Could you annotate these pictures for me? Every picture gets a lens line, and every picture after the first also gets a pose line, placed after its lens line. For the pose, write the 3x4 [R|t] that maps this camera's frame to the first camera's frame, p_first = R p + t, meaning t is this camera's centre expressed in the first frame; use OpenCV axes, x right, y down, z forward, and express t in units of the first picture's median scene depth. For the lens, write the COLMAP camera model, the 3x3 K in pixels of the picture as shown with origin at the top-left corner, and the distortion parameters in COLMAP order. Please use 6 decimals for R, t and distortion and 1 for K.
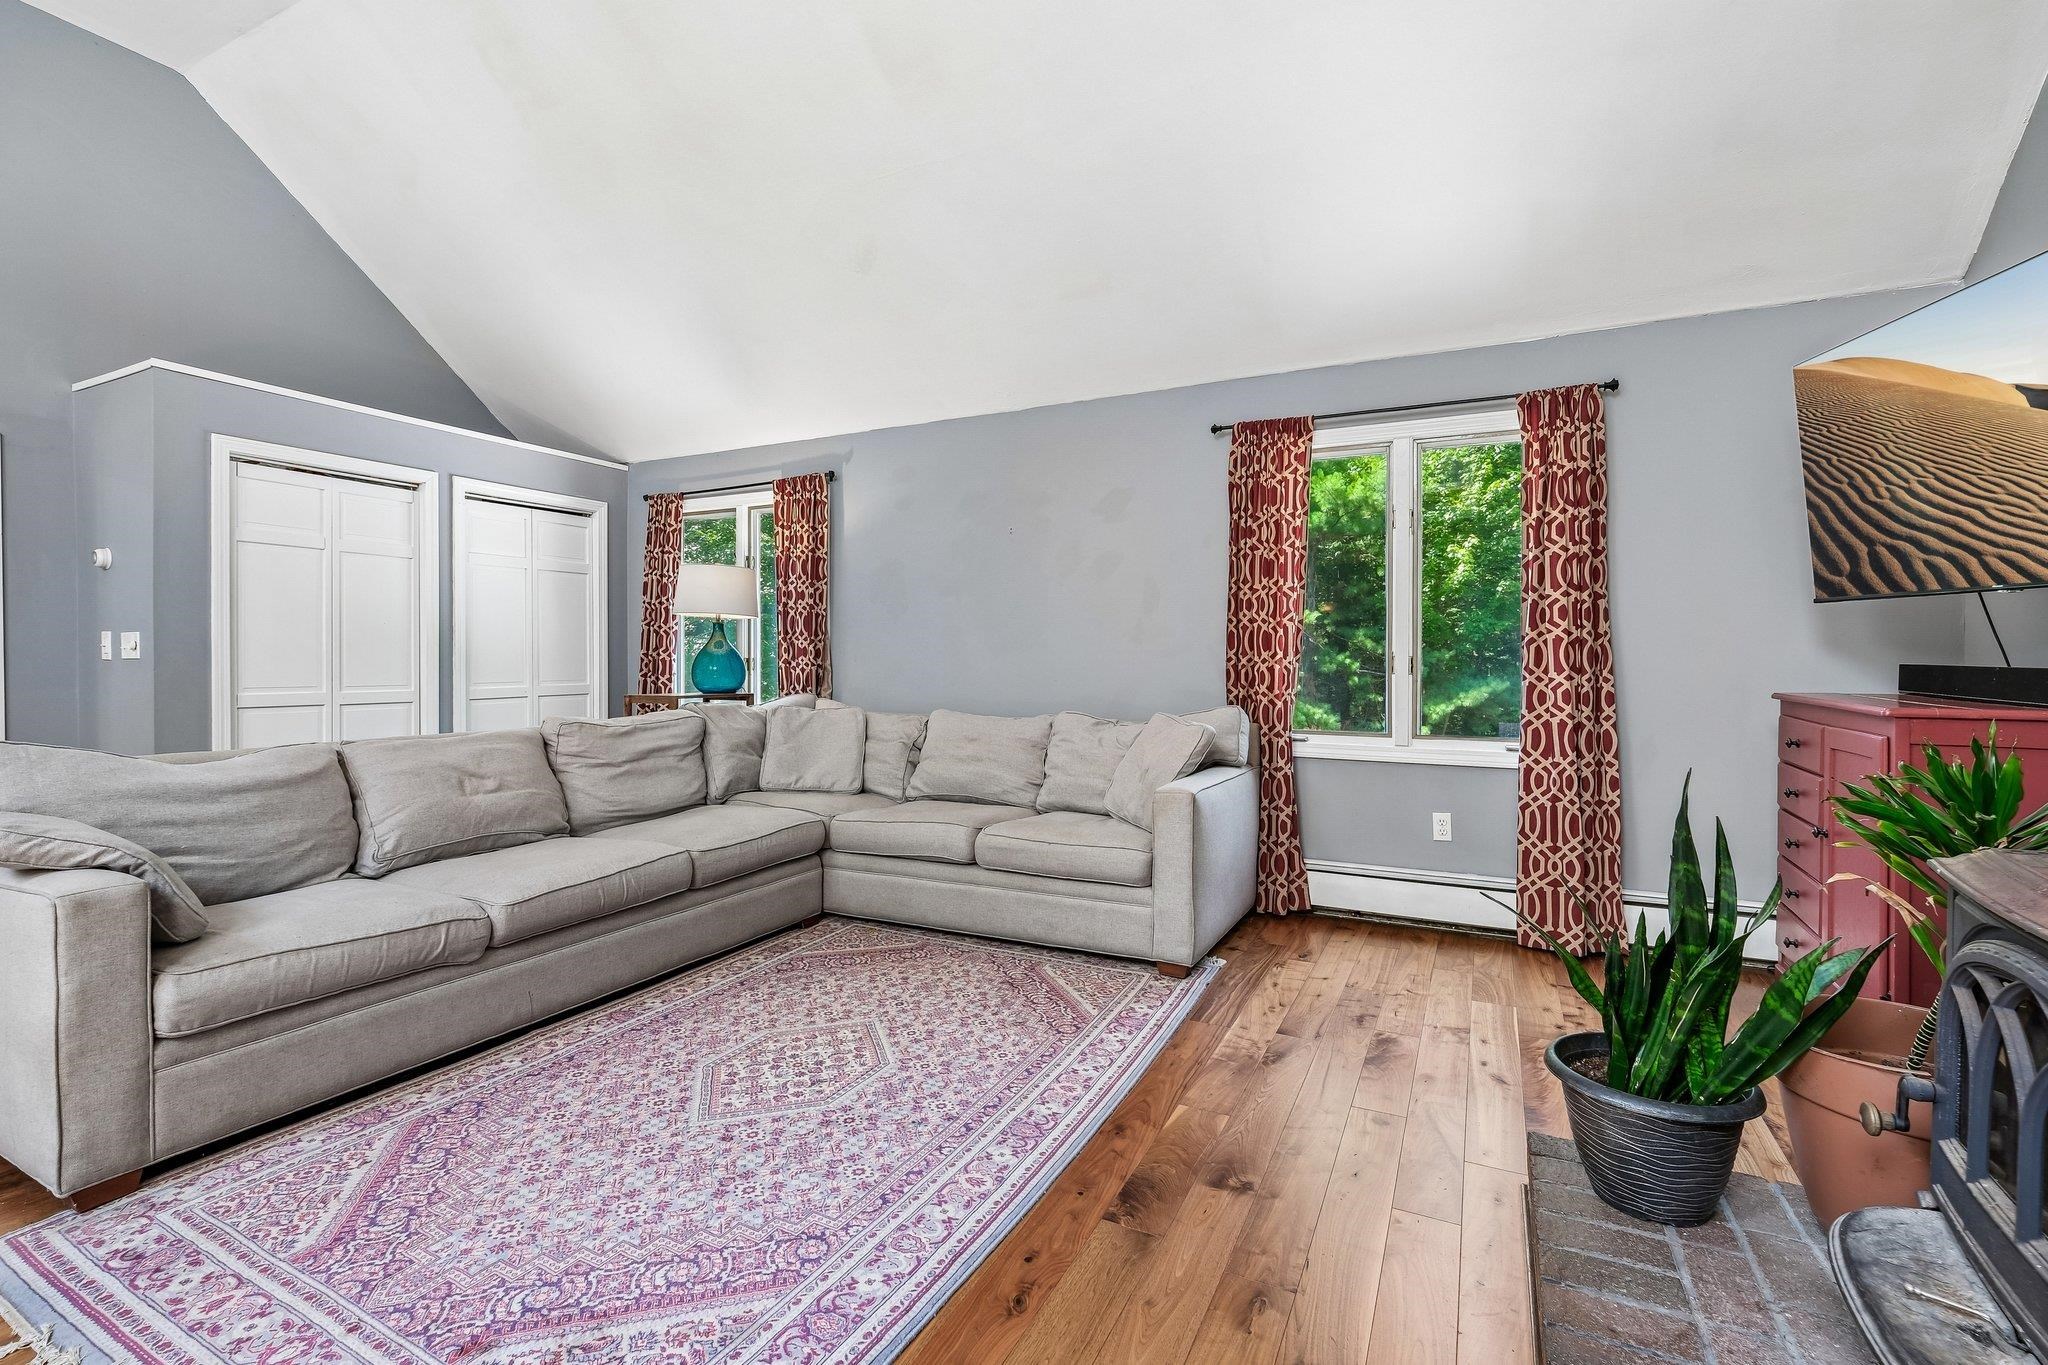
lens RADIAL K [[902.0, 0, 1021.3], [0, 902.0, 675.0], [0, 0, 1]] dist [-0.010335, 0.000238]
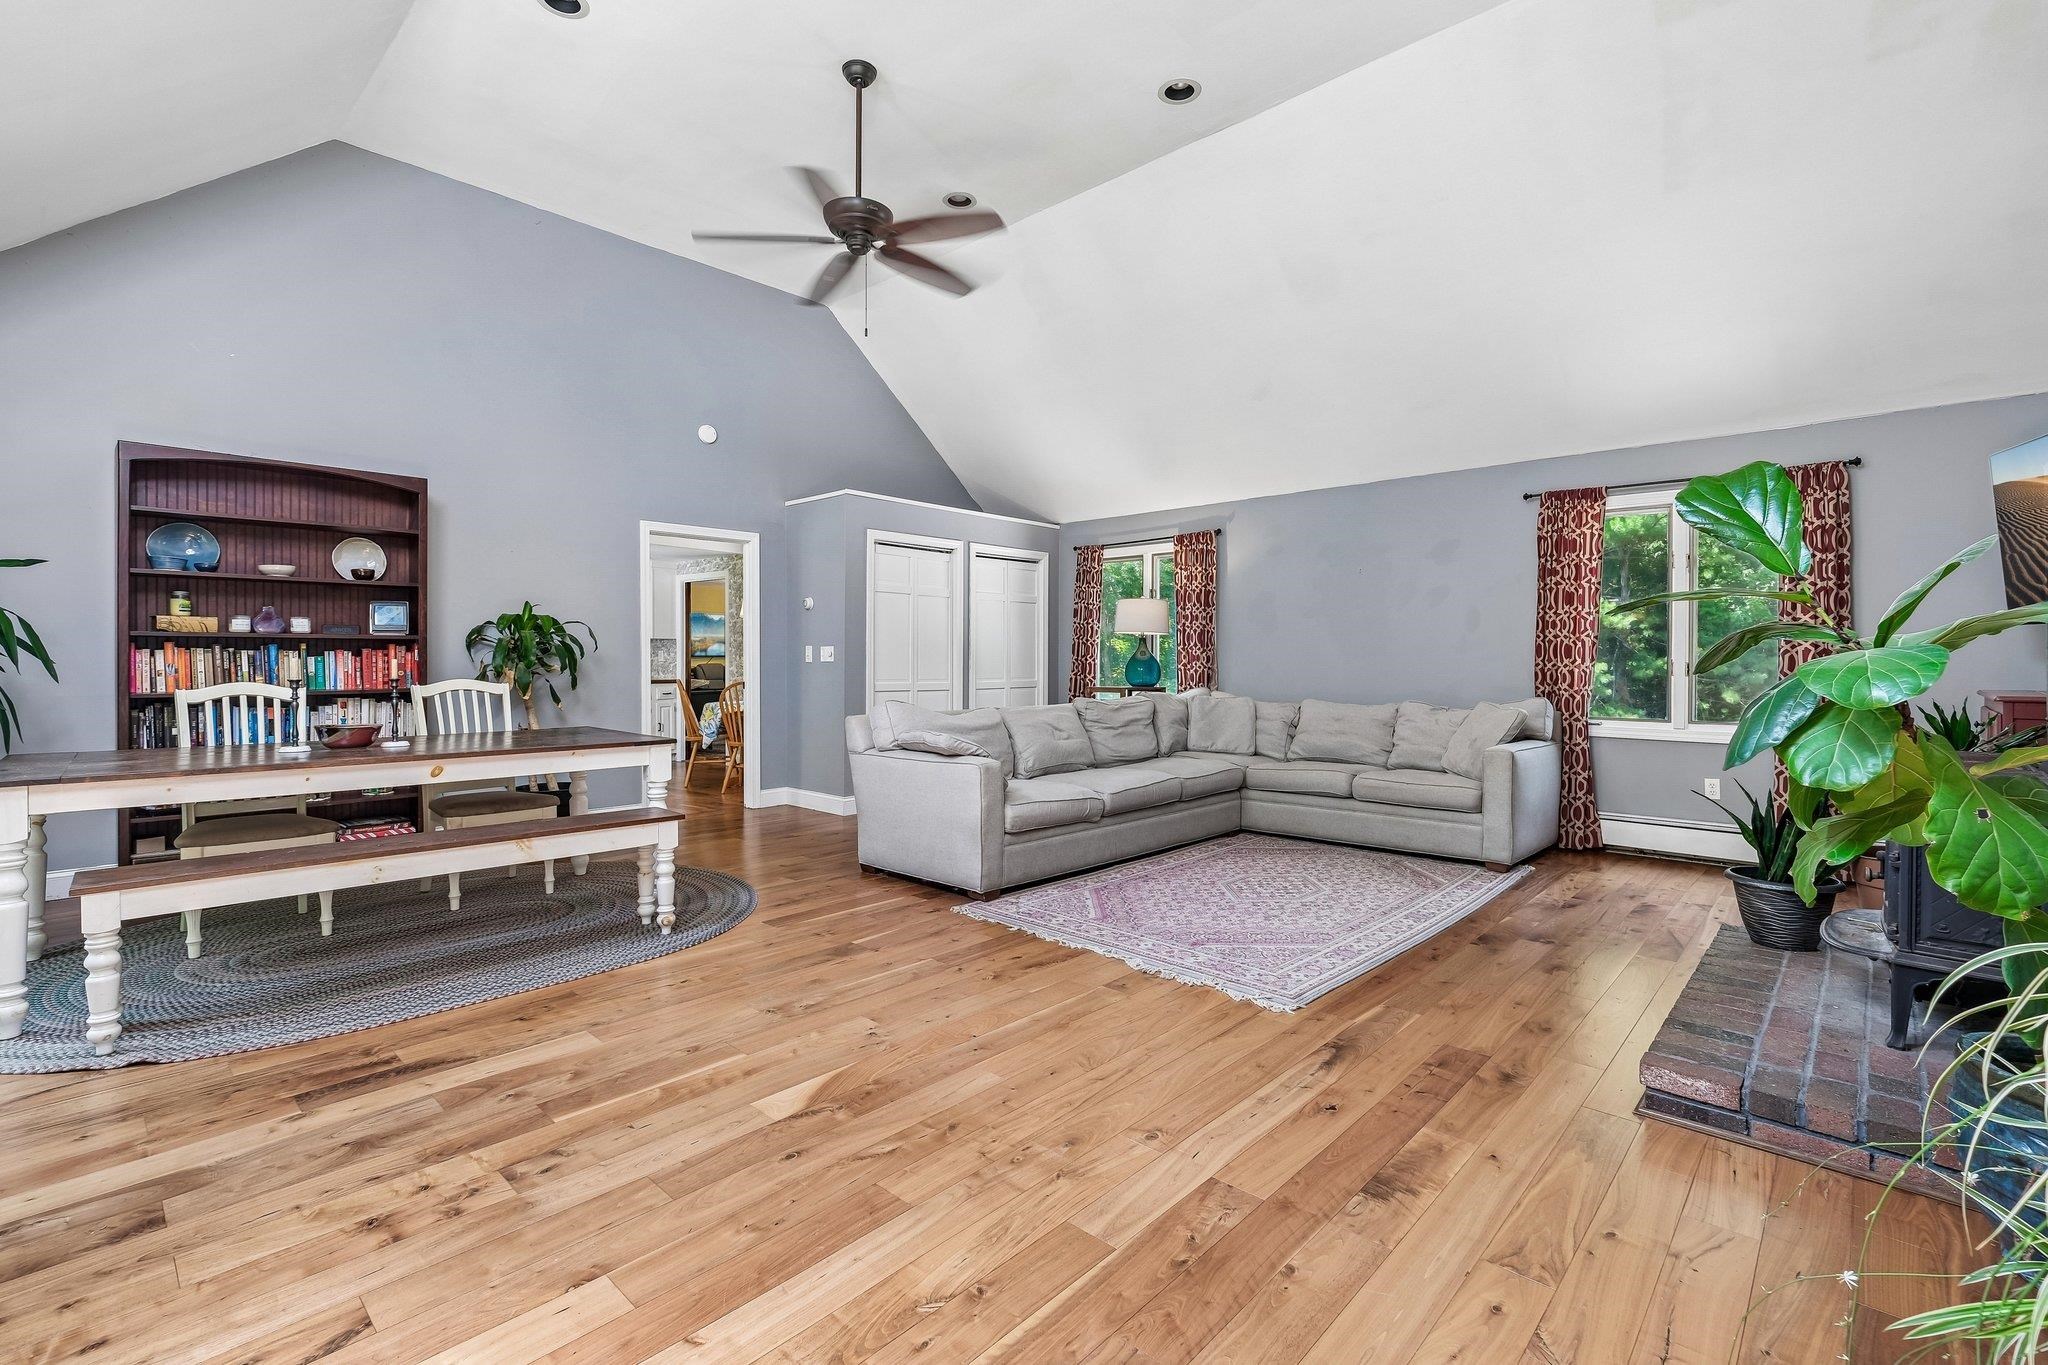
lens RADIAL K [[902.0, 0, 1022.8], [0, 902.0, 672.2], [0, 0, 1]] dist [-0.010335, 0.000238]
pose [[0.959160, 0.005799, -0.282804, -0.141005], [-0.007997, 0.999946, -0.006619, 0.010368], [0.282750, 0.008610, 0.959155, -0.564044]]
